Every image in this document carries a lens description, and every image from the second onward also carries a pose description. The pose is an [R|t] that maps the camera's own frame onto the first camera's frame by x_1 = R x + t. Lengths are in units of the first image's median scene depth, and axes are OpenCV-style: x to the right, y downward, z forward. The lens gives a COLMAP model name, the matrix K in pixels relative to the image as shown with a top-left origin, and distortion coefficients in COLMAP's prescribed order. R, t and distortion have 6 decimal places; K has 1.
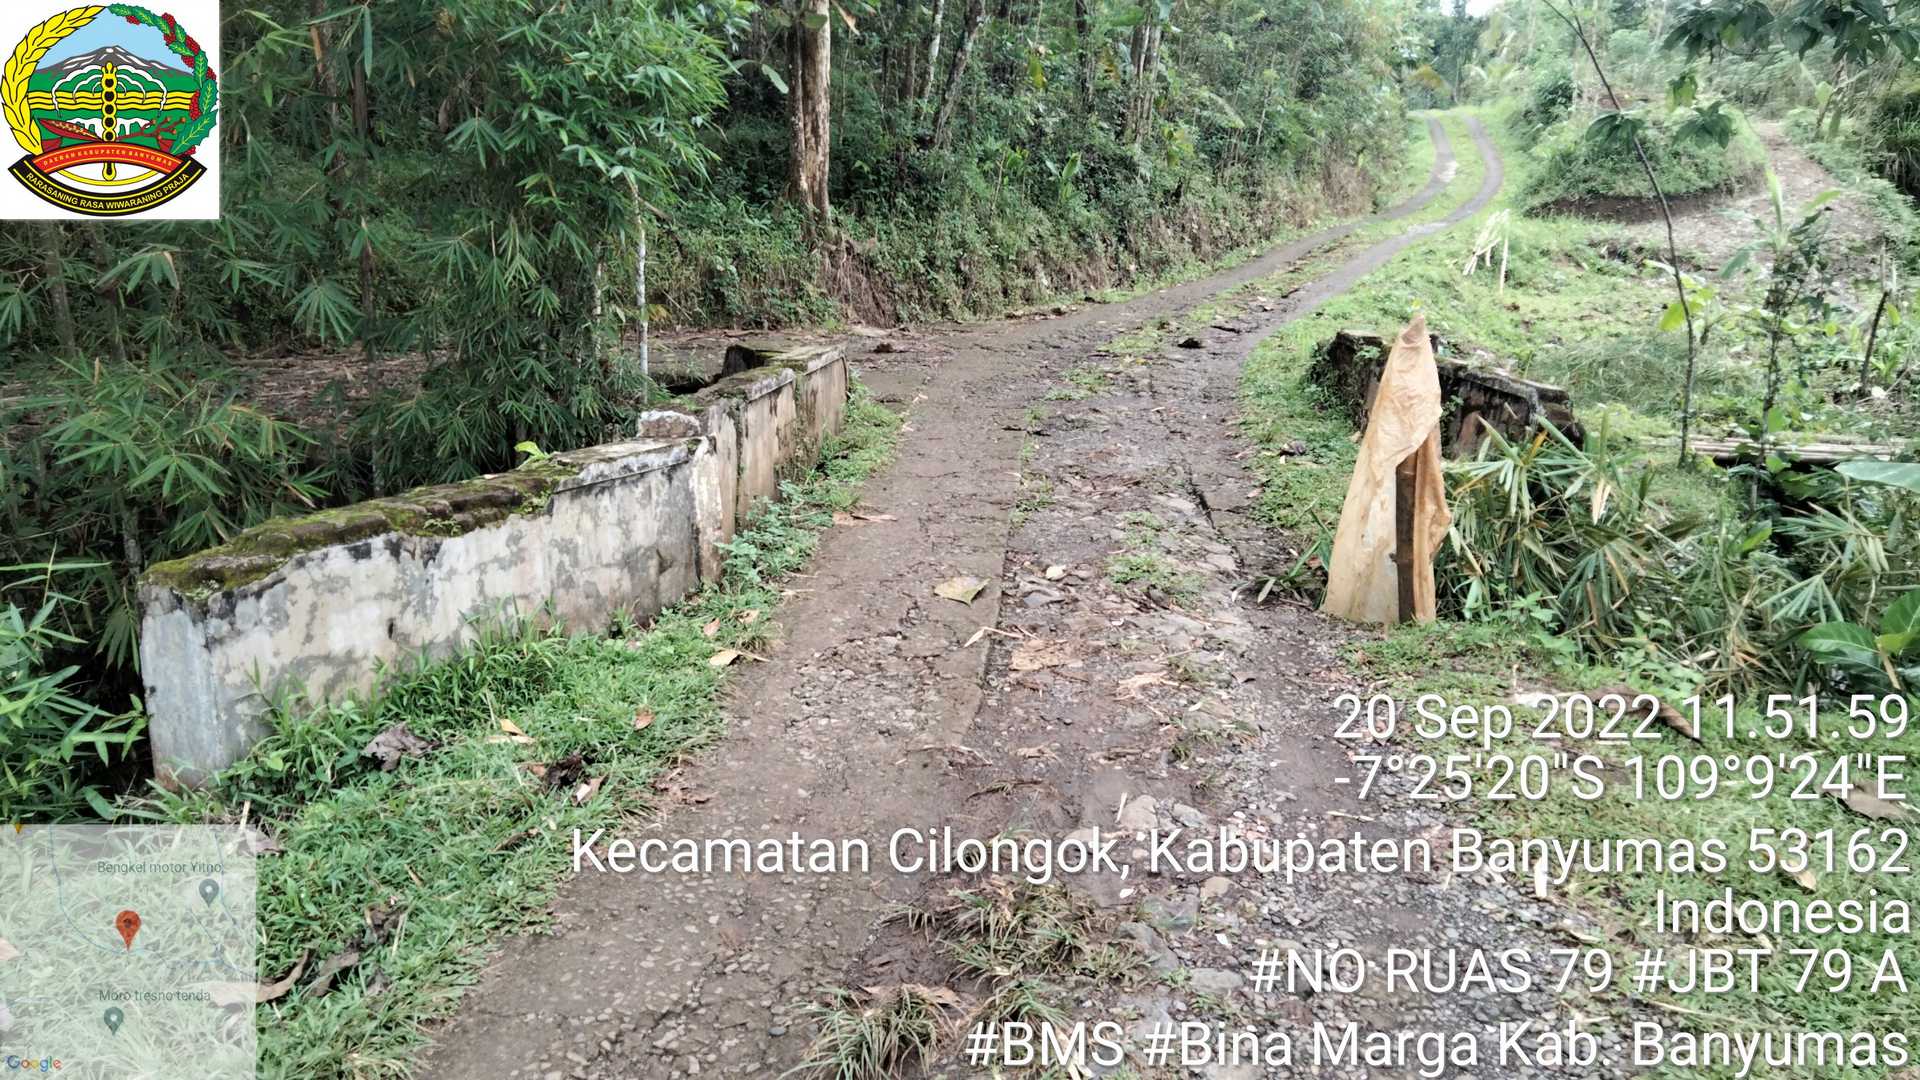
lens RADIAL K [[1620.9, 0, 960.0], [0, 1620.9, 540.0], [0, 0, 1]] dist [-0.006115, -0.003545]
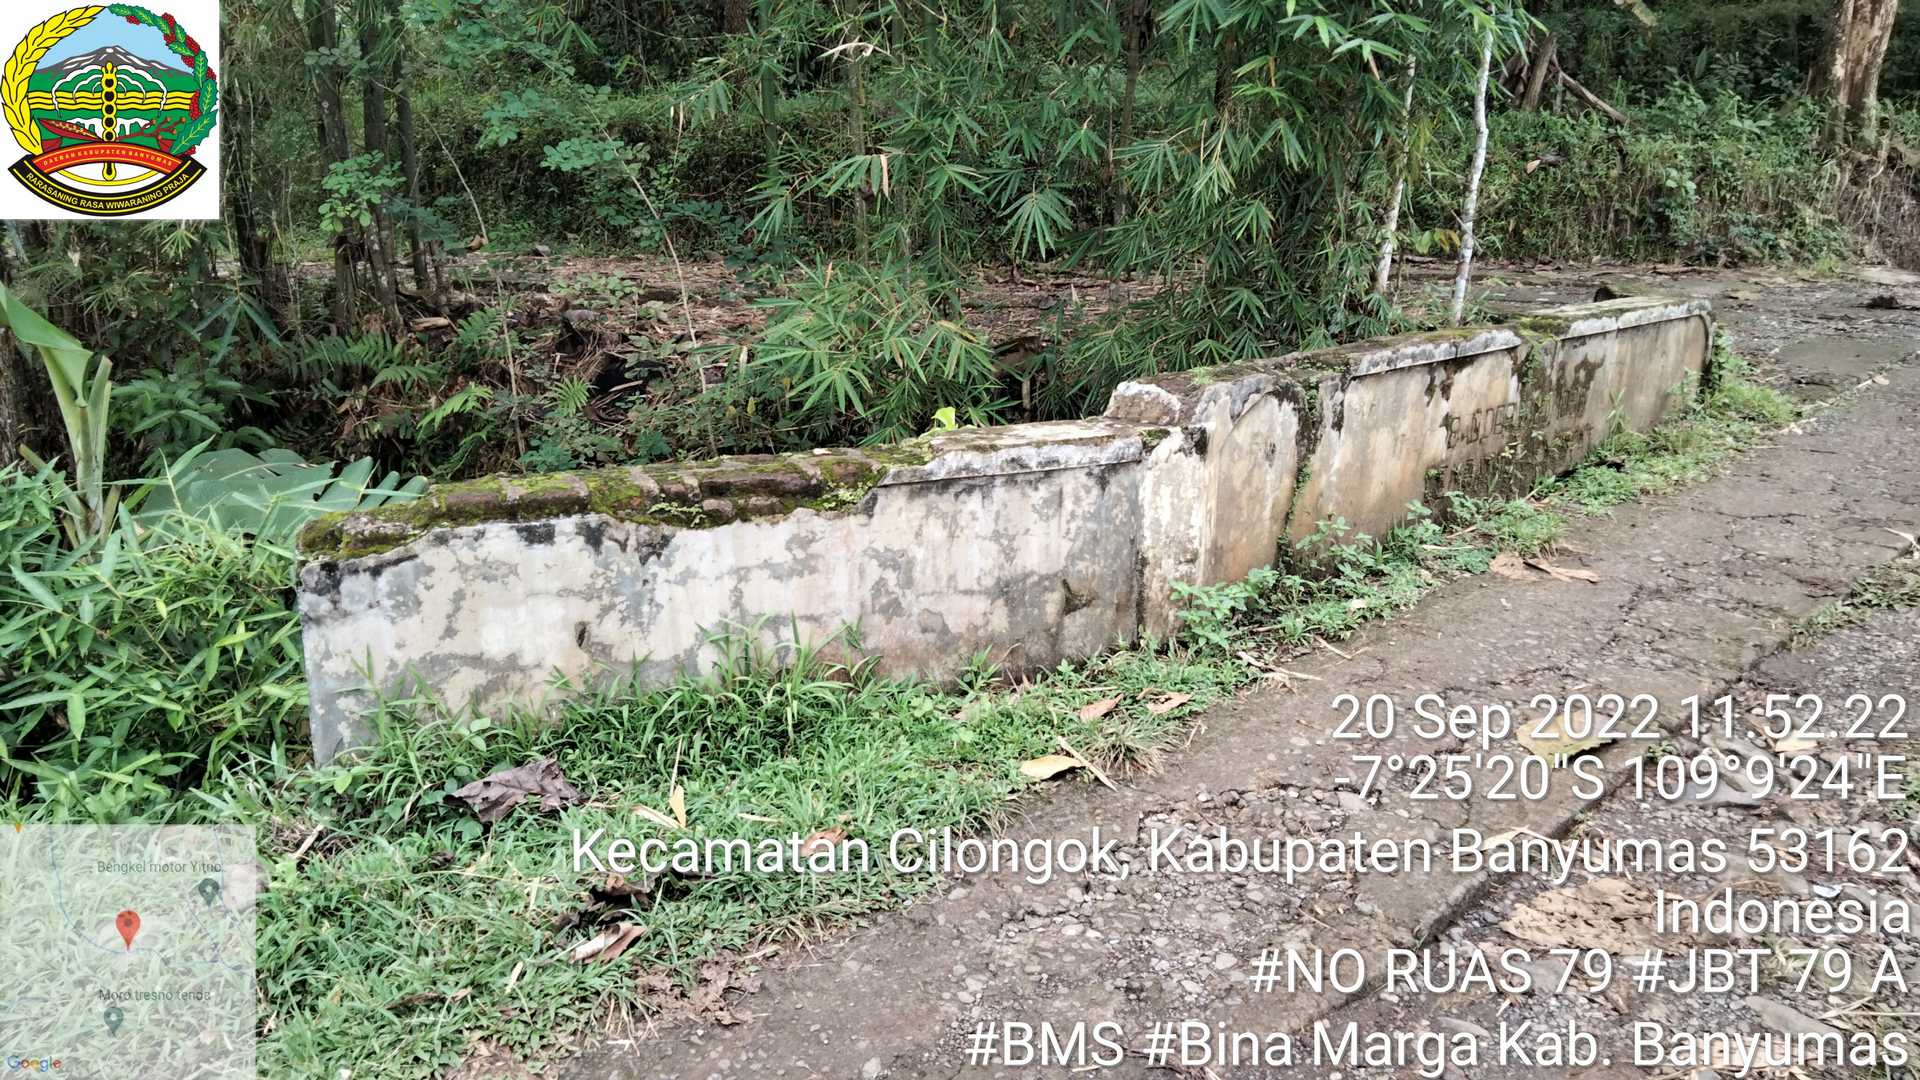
lens RADIAL K [[1424.7, 0, 960.0], [0, 1424.7, 540.0], [0, 0, 1]] dist [0.031219, -0.001636]
pose [[0.726304, 0.183890, -0.662320, 0.200292], [-0.132002, 0.982930, 0.128153, -0.089749], [0.674580, -0.005650, 0.738180, 0.536147]]
